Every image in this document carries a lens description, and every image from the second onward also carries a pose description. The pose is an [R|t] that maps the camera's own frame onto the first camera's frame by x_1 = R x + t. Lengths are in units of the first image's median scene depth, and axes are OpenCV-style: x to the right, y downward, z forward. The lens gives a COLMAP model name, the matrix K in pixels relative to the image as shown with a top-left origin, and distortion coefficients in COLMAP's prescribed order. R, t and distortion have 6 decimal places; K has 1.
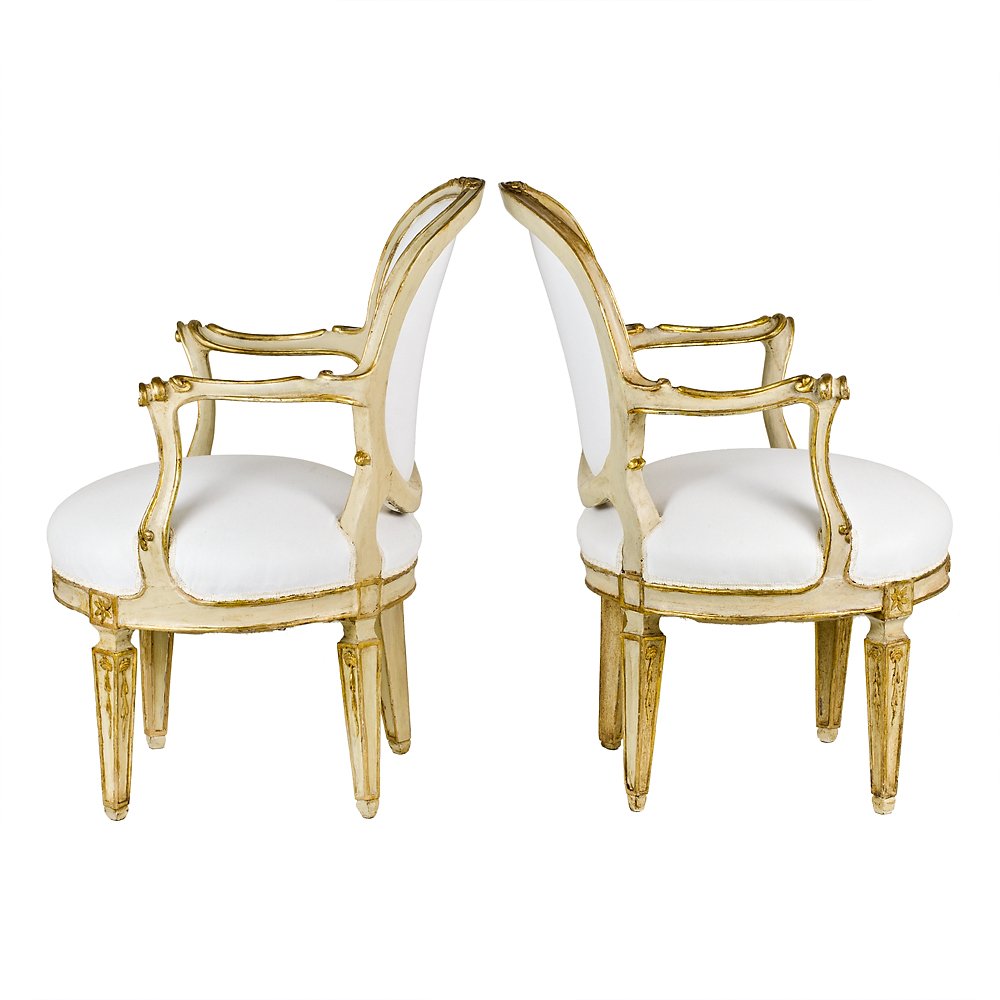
lens RADIAL K [[4511.9, 0, 500.1], [0, 4511.9, 500.2], [0, 0, 1]] dist [-0.214851, 0.000000]
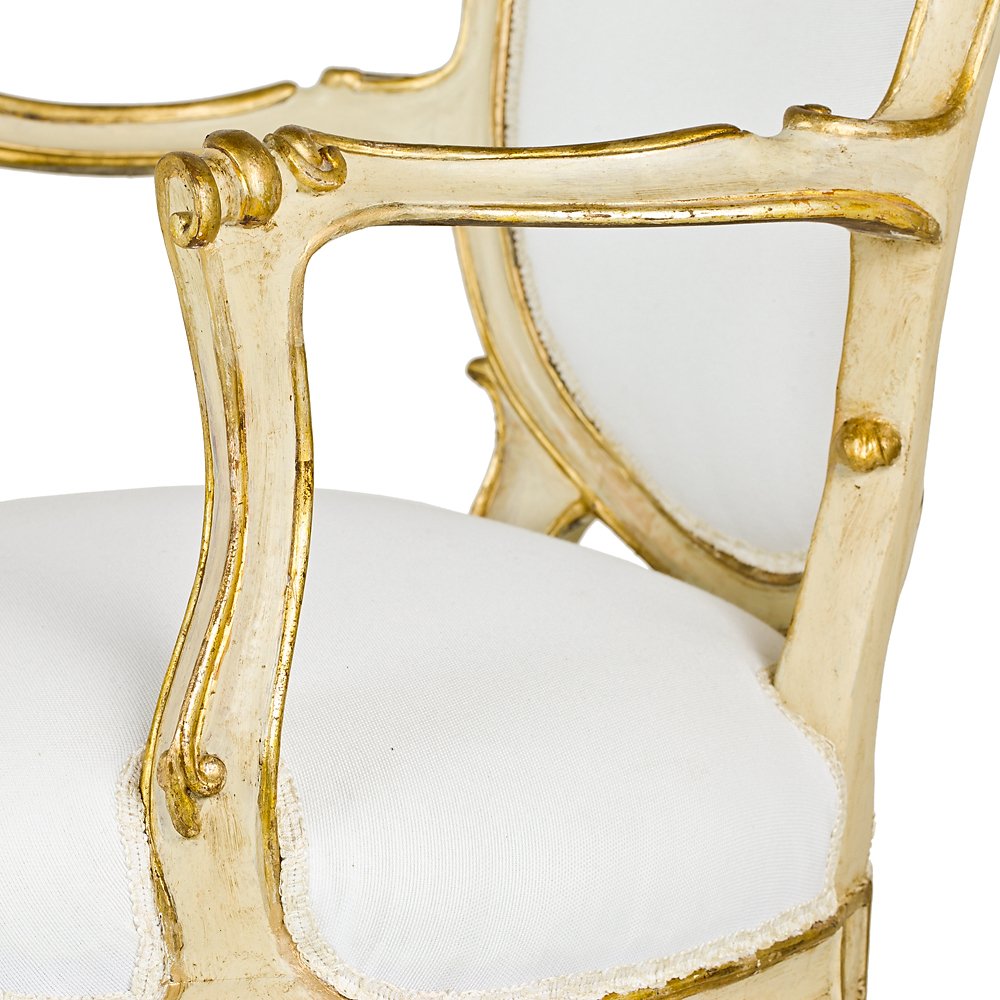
lens RADIAL K [[4511.9, 0, 499.1], [0, 4511.9, 501.0], [0, 0, 1]] dist [-0.214851, 0.000000]
pose [[0.905090, -0.040925, 0.423247, -0.166052], [0.064160, 0.997106, -0.040790, 0.003885], [-0.420353, 0.064074, 0.905096, 0.762162]]
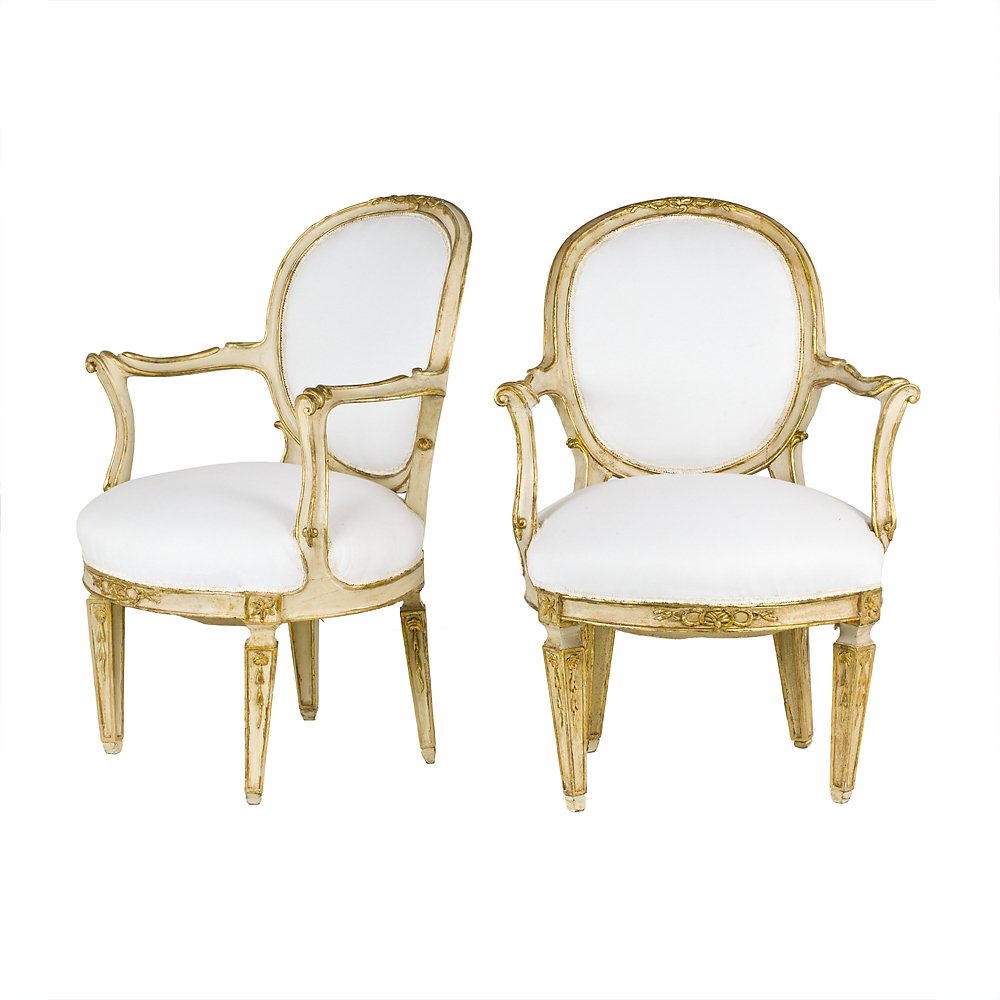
lens RADIAL K [[4511.9, 0, 500.4], [0, 4511.9, 499.5], [0, 0, 1]] dist [-0.214851, 0.000000]
pose [[0.700014, -0.117902, 0.704329, -0.812778], [0.128316, 0.990991, 0.038358, -0.036296], [-0.702506, 0.063526, 0.708837, 0.186885]]
